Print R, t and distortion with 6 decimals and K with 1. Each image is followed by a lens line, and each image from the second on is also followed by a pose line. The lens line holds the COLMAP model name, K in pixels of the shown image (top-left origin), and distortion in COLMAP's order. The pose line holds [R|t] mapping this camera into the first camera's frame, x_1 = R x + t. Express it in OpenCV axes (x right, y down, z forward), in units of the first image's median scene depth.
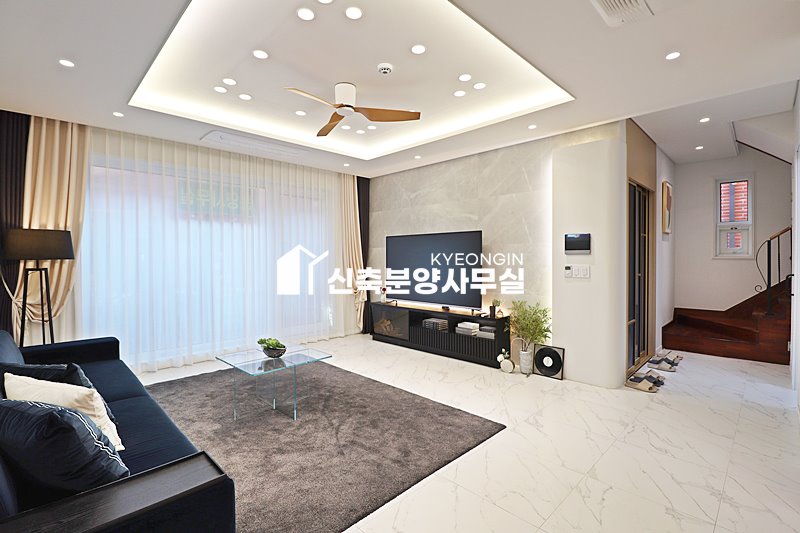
lens RADIAL K [[367.8, 0, 398.7], [0, 367.8, 261.4], [0, 0, 1]] dist [-0.002019, -0.012880]
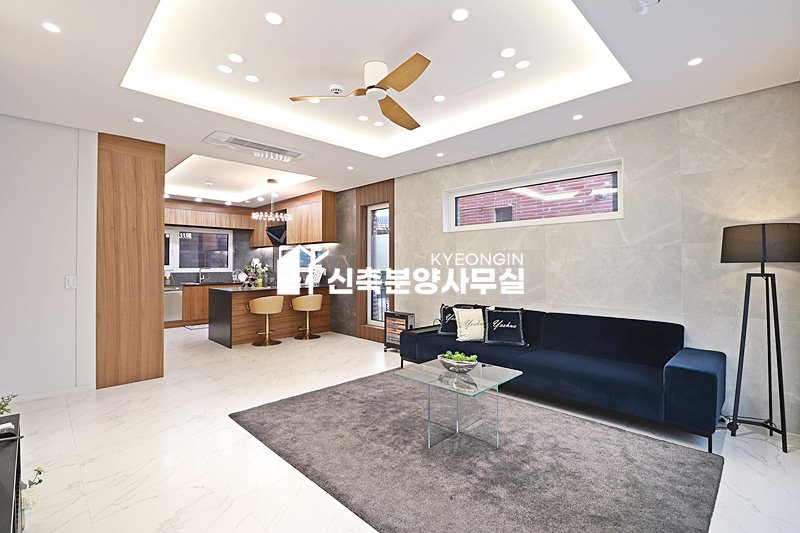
lens RADIAL K [[367.8, 0, 398.7], [0, 367.8, 261.4], [0, 0, 1]] dist [-0.002019, -0.012880]
pose [[-0.999995, 0.003130, -0.000981, -0.147583], [0.003127, 0.999990, 0.003260, -0.010212], [0.000992, 0.003257, -0.999994, 1.404446]]
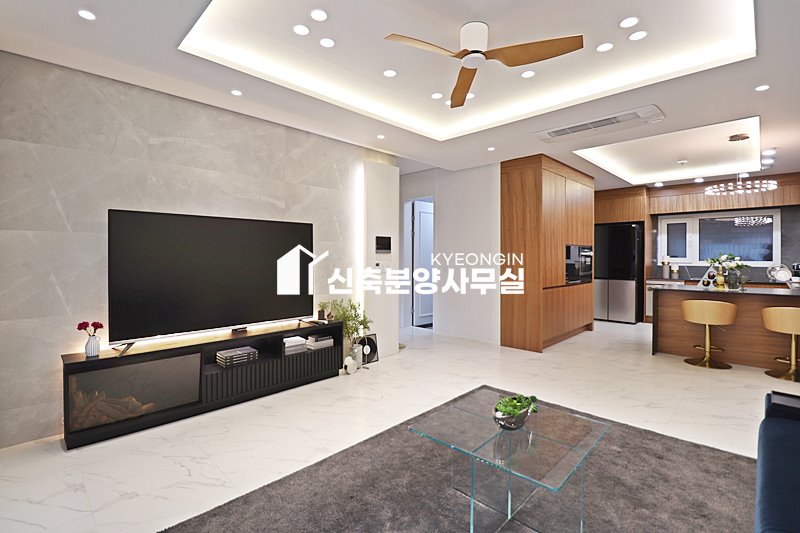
lens RADIAL K [[372.3, 0, 397.4], [0, 372.3, 258.0], [0, 0, 1]] dist [-0.000454, -0.010004]
pose [[-0.005667, -0.000860, 0.999984, -0.684095], [0.011810, 0.999930, 0.000927, -0.003497], [-0.999914, 0.011815, -0.005656, 0.872897]]
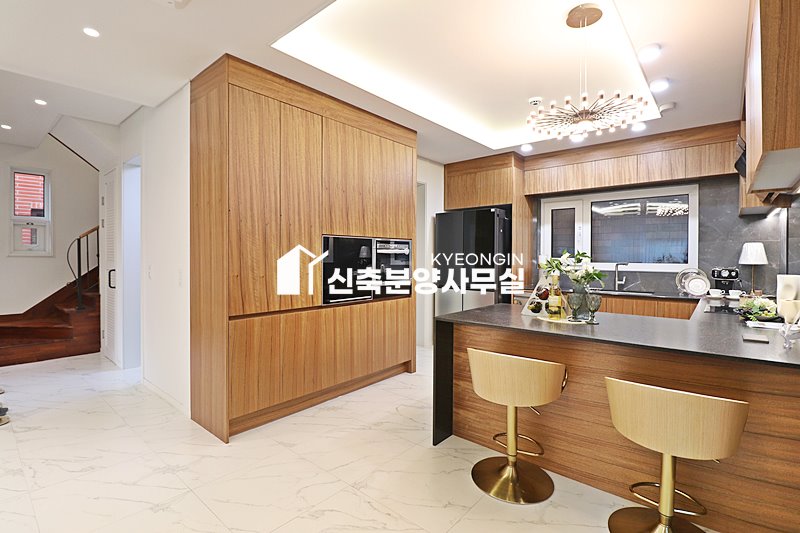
lens RADIAL K [[372.3, 0, 397.4], [0, 372.3, 258.0], [0, 0, 1]] dist [-0.000454, -0.010004]
pose [[-0.067035, -0.003216, 0.997745, -0.129792], [0.008665, 0.999955, 0.003806, 0.003129], [-0.997713, 0.008900, -0.067004, 0.174288]]
